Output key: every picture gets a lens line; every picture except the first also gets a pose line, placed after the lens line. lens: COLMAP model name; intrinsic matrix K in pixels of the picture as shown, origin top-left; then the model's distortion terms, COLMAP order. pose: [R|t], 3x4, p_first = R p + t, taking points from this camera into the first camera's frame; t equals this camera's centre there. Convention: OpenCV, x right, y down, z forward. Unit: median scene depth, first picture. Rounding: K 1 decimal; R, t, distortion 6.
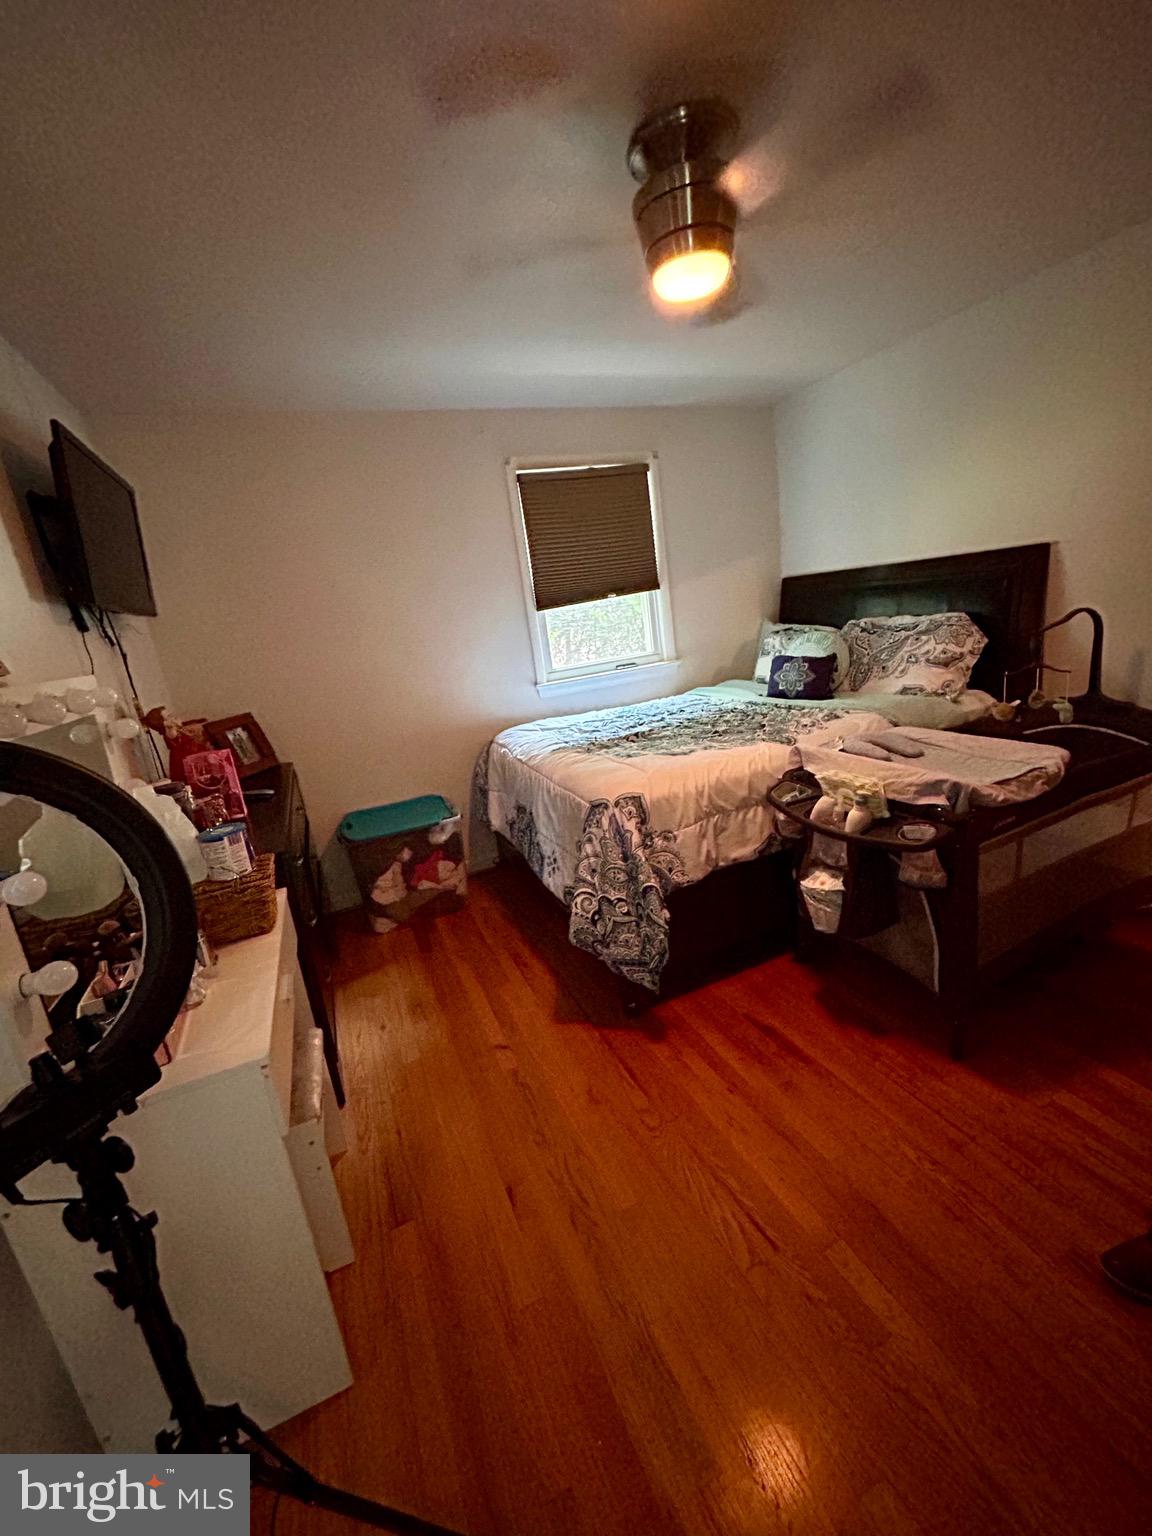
lens RADIAL K [[630.0, 0, 574.4], [0, 630.0, 764.5], [0, 0, 1]] dist [-0.001920, 0.000046]
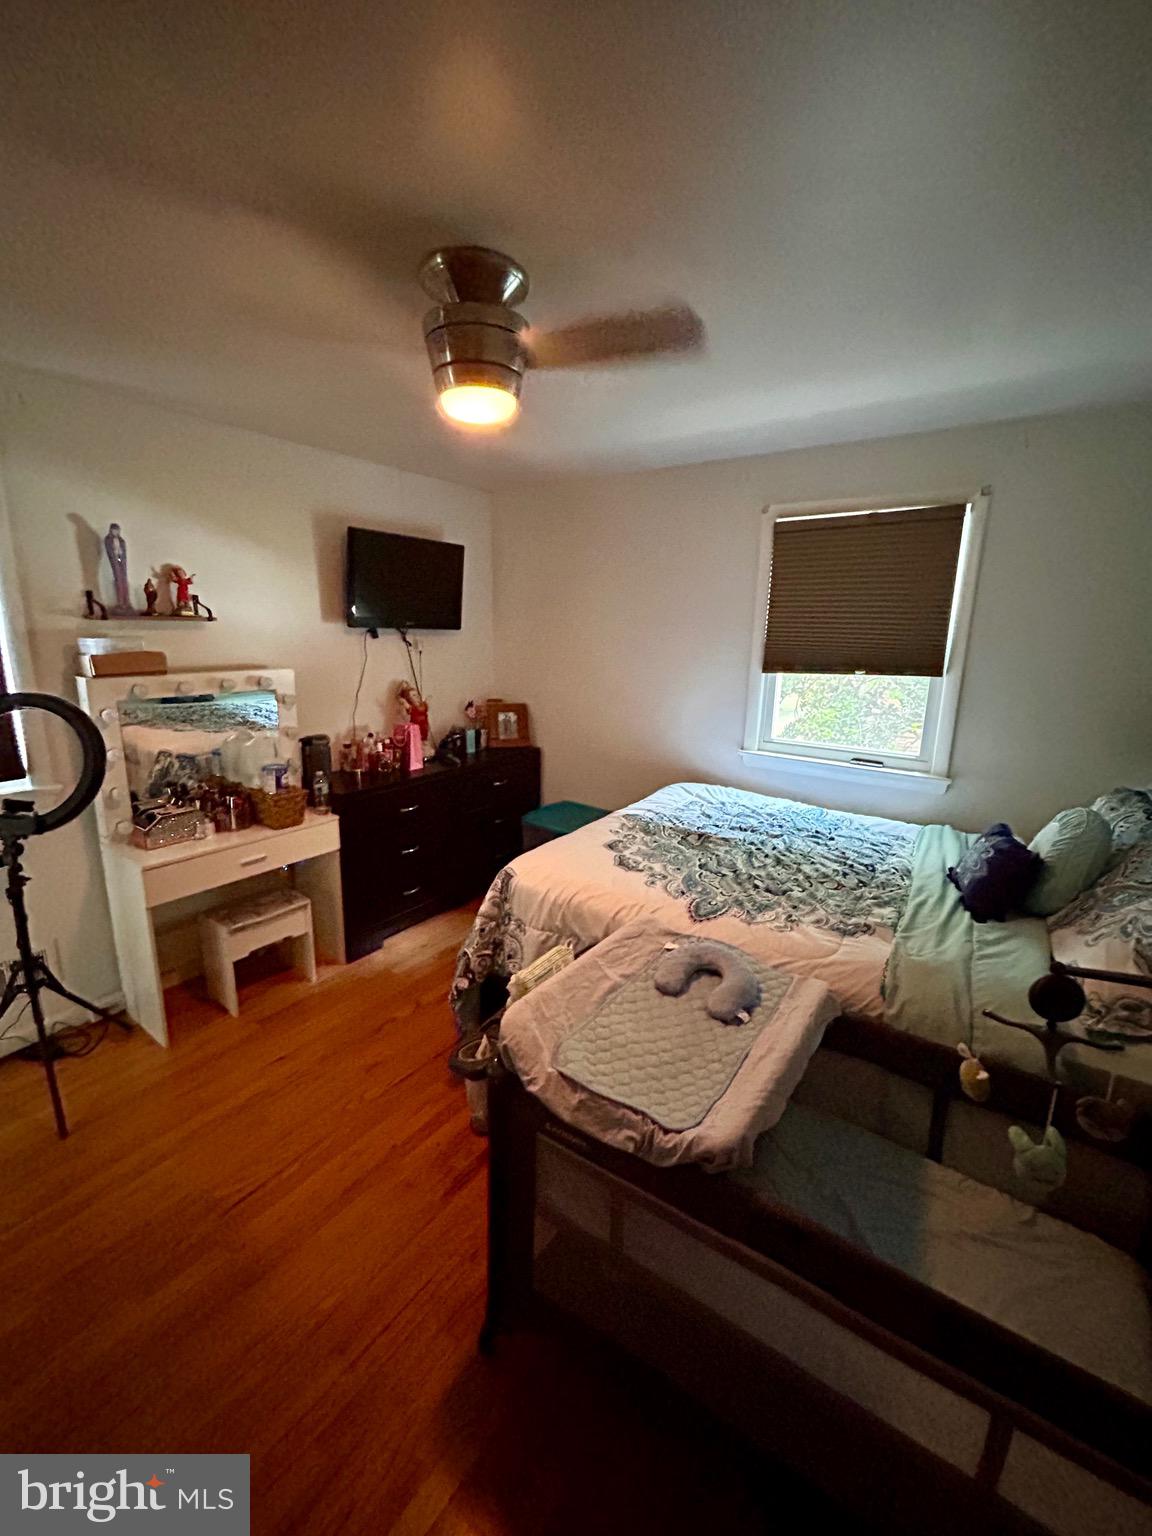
lens RADIAL K [[619.9, 0, 573.9], [0, 619.9, 762.8], [0, 0, 1]] dist [-0.003061, 0.000651]
pose [[0.529941, 0.326617, -0.782613, 0.543802], [-0.297232, 0.935852, 0.189302, -0.211305], [0.794239, 0.132298, 0.593027, 0.275095]]
